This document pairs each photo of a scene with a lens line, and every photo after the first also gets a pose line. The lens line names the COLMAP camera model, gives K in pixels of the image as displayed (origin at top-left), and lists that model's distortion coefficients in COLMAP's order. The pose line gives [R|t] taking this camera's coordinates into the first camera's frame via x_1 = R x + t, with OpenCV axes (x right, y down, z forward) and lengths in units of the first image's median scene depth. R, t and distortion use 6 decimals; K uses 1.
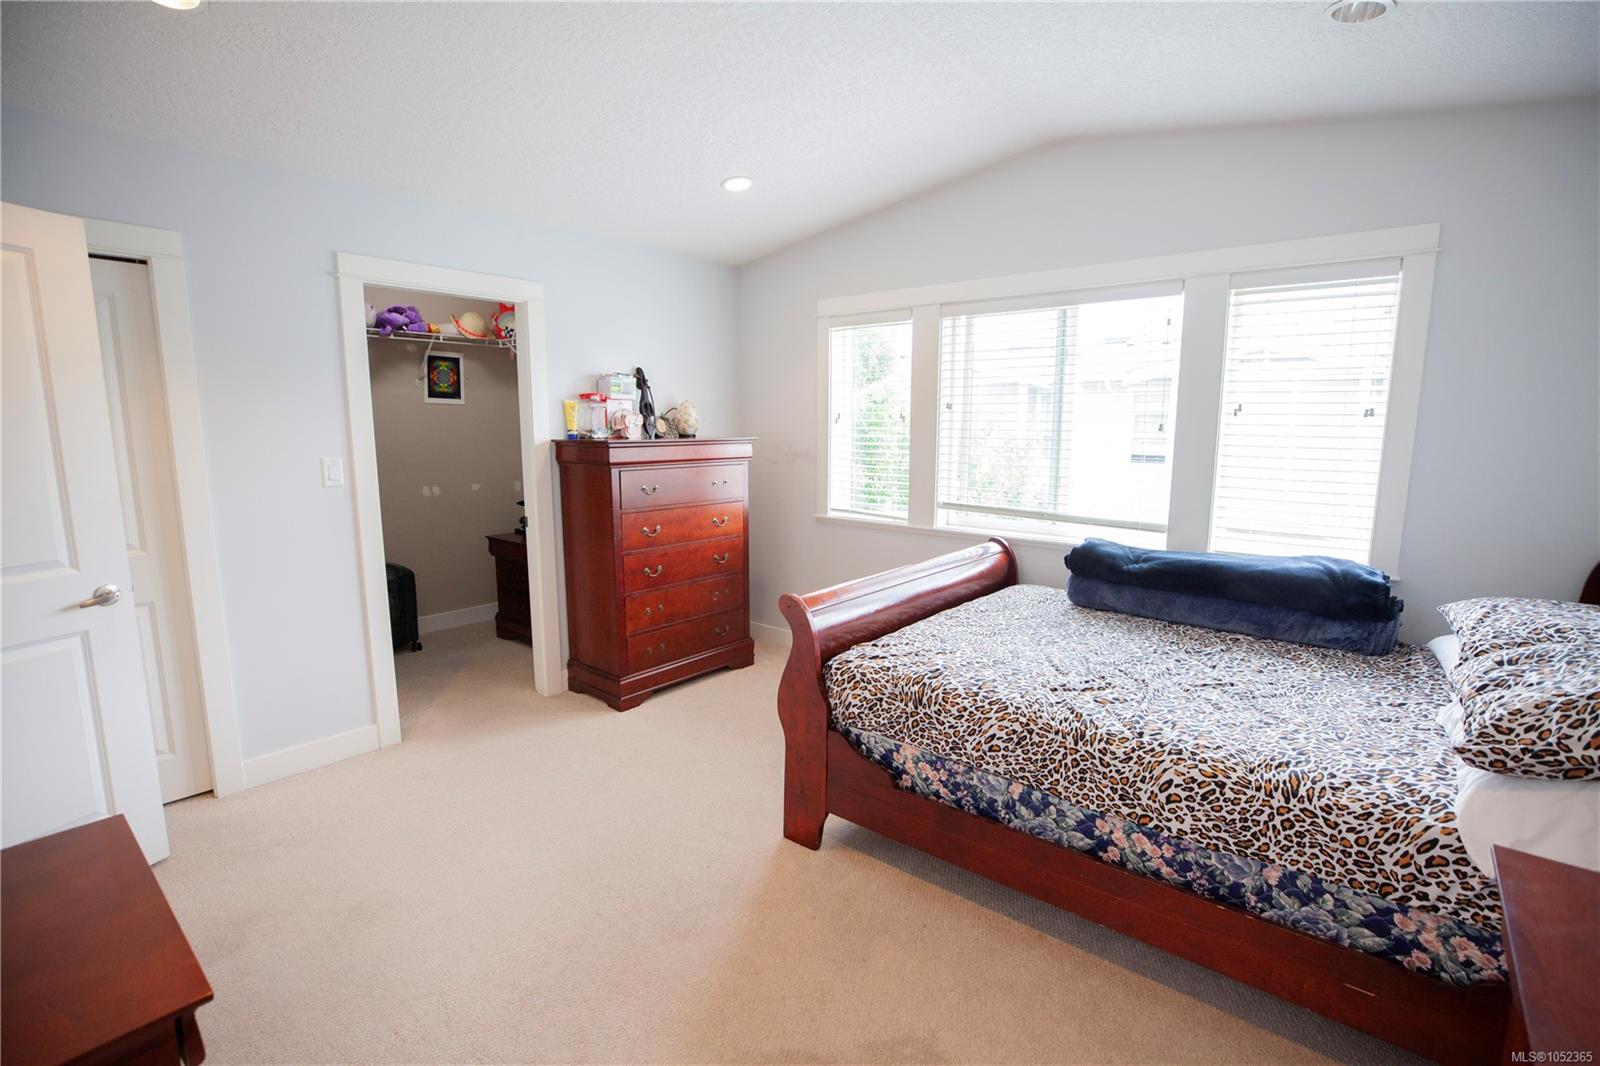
lens RADIAL K [[734.0, 0, 804.4], [0, 734.0, 534.4], [0, 0, 1]] dist [-0.038029, 0.013626]
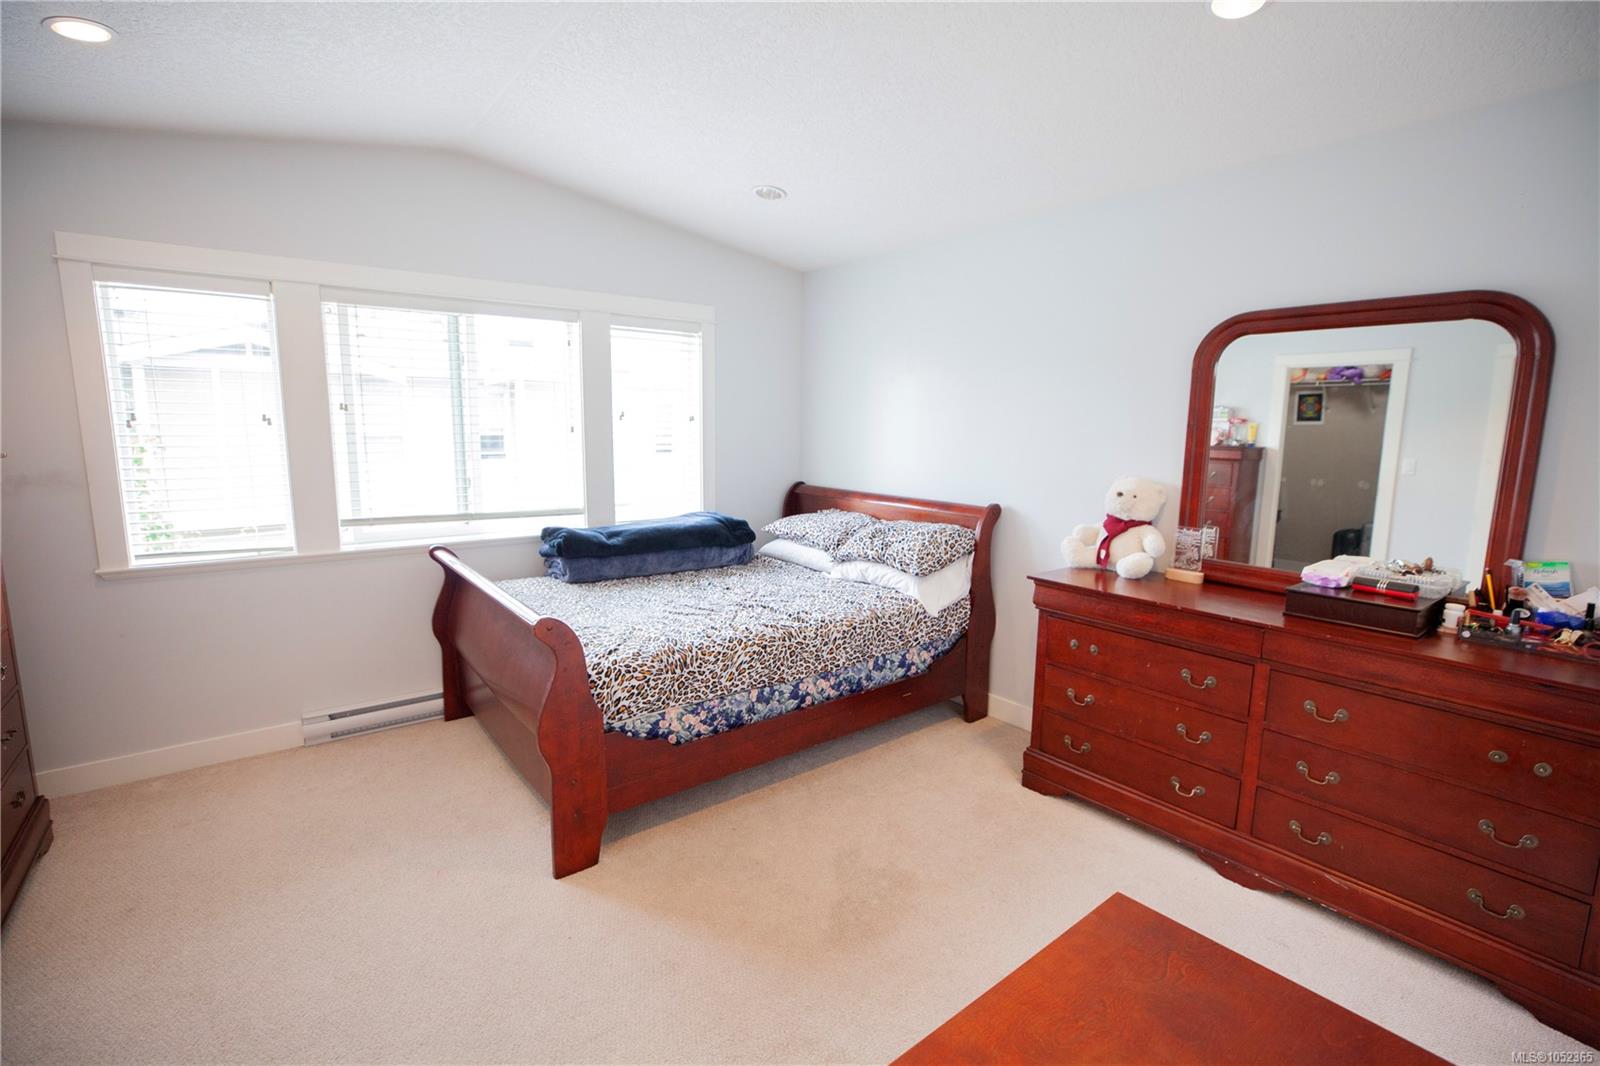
lens RADIAL K [[734.0, 0, 804.4], [0, 734.0, 534.4], [0, 0, 1]] dist [-0.038029, 0.013626]
pose [[0.212612, -0.147722, 0.965906, -0.902240], [0.138231, 0.983112, 0.119927, -0.093604], [-0.967310, 0.108020, 0.229441, 0.505532]]
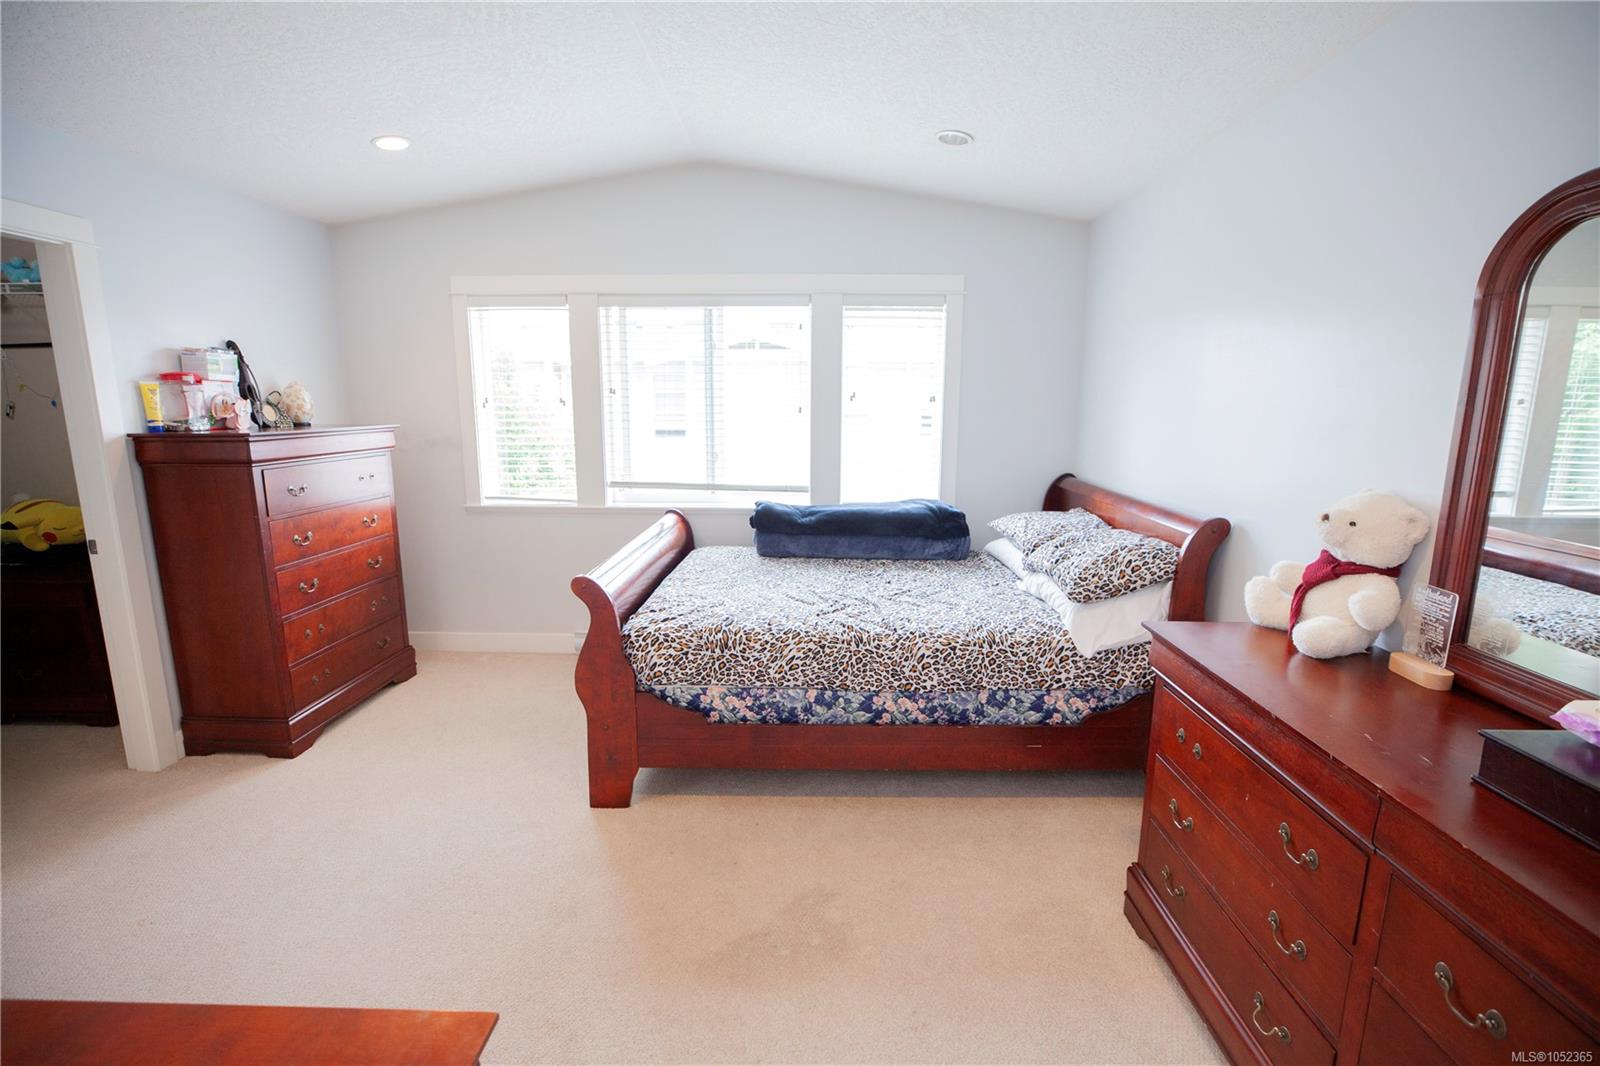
lens RADIAL K [[734.0, 0, 804.4], [0, 734.0, 534.4], [0, 0, 1]] dist [-0.038029, 0.013626]
pose [[0.781812, -0.111691, 0.613429, -0.444319], [0.092655, 0.993713, 0.062843, -0.014393], [-0.616591, 0.007706, 0.787246, -0.018272]]
